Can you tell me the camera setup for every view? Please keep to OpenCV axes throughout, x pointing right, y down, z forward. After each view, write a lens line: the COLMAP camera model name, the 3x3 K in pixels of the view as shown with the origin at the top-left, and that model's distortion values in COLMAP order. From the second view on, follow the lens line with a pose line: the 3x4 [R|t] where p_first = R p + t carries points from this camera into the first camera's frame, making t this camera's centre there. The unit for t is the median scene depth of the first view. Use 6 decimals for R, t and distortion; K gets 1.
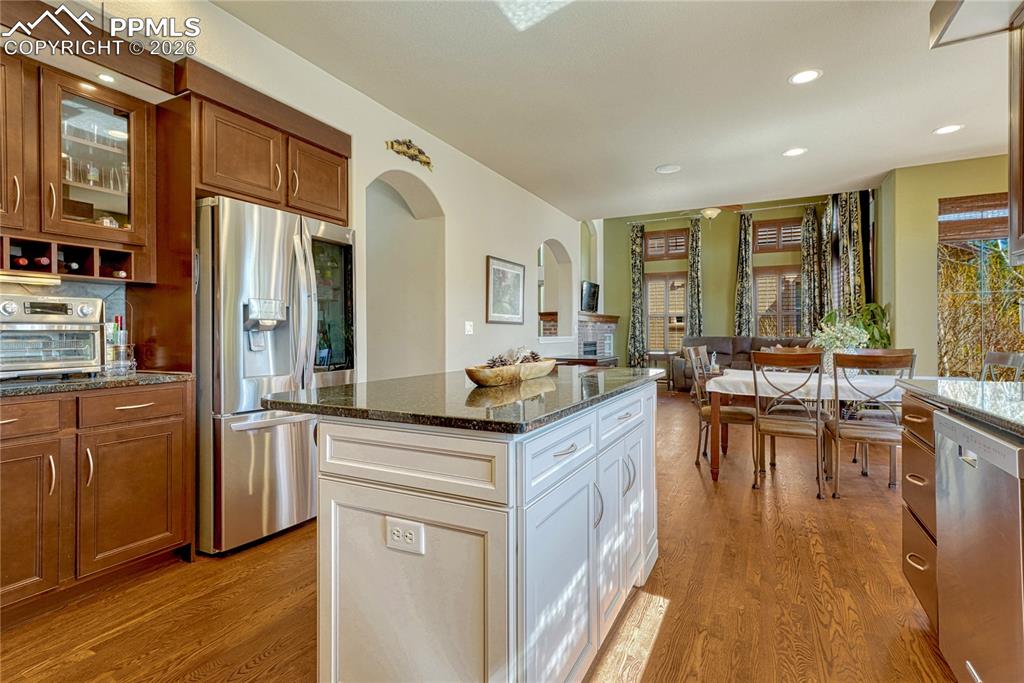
lens RADIAL K [[493.6, 0, 513.8], [0, 493.6, 335.3], [0, 0, 1]] dist [-0.002903, 0.000015]
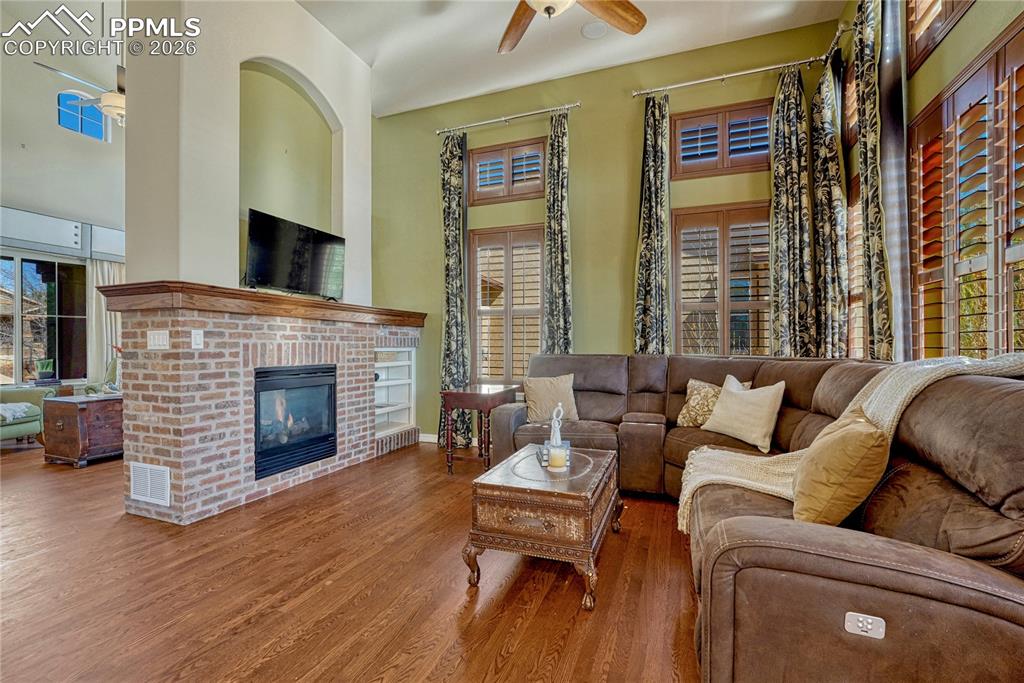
lens RADIAL K [[439.7, 0, 516.1], [0, 439.7, 345.7], [0, 0, 1]] dist [-0.012356, 0.000612]
pose [[0.994649, 0.001501, 0.103305, 0.285630], [-0.001365, 0.999998, -0.001391, -0.004788], [-0.103307, 0.001243, 0.994649, 0.580245]]
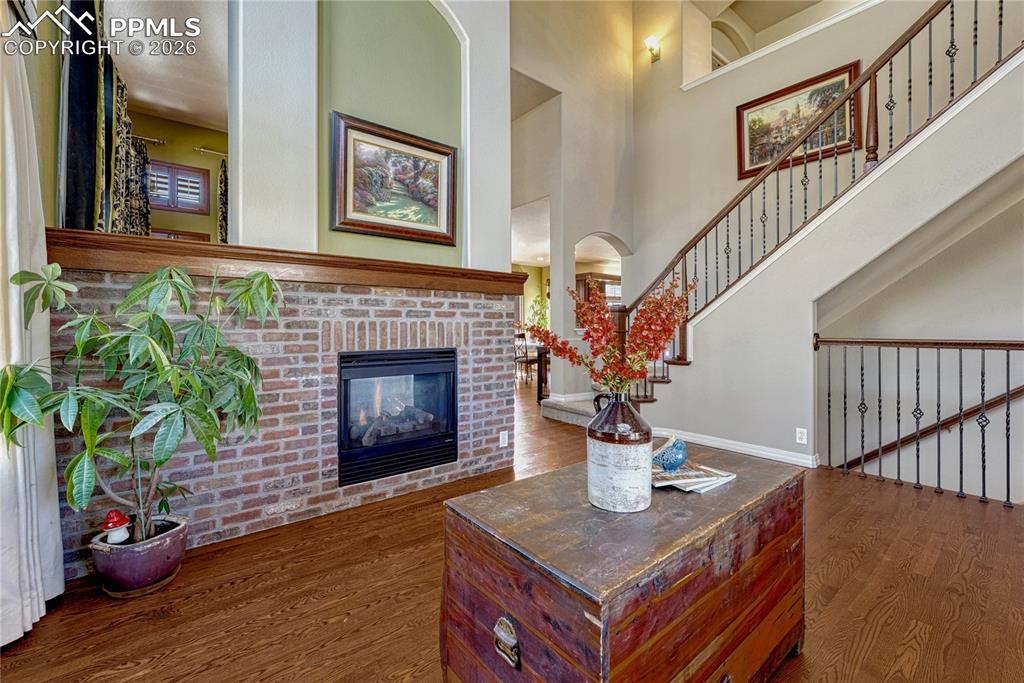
lens RADIAL K [[439.7, 0, 527.6], [0, 439.7, 326.6], [0, 0, 1]] dist [-0.012356, 0.000612]
pose [[0.913753, -0.002298, -0.406265, 0.341455], [0.003420, 0.999992, 0.002037, -0.004022], [0.406257, -0.003250, 0.913753, 0.721019]]
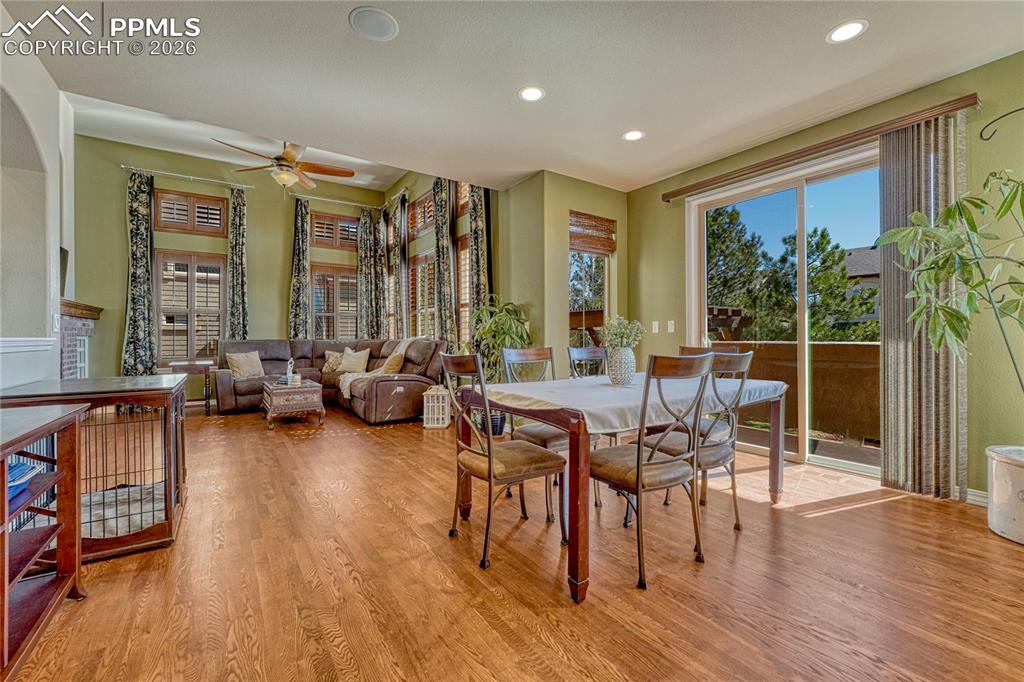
lens RADIAL K [[418.9, 0, 511.6], [0, 418.9, 336.8], [0, 0, 1]] dist [-0.013224, 0.002161]
pose [[0.479099, -0.002036, 0.877759, -0.002340], [0.004977, 0.999988, -0.000396, 0.000197], [-0.877747, 0.004558, 0.479103, 0.311582]]
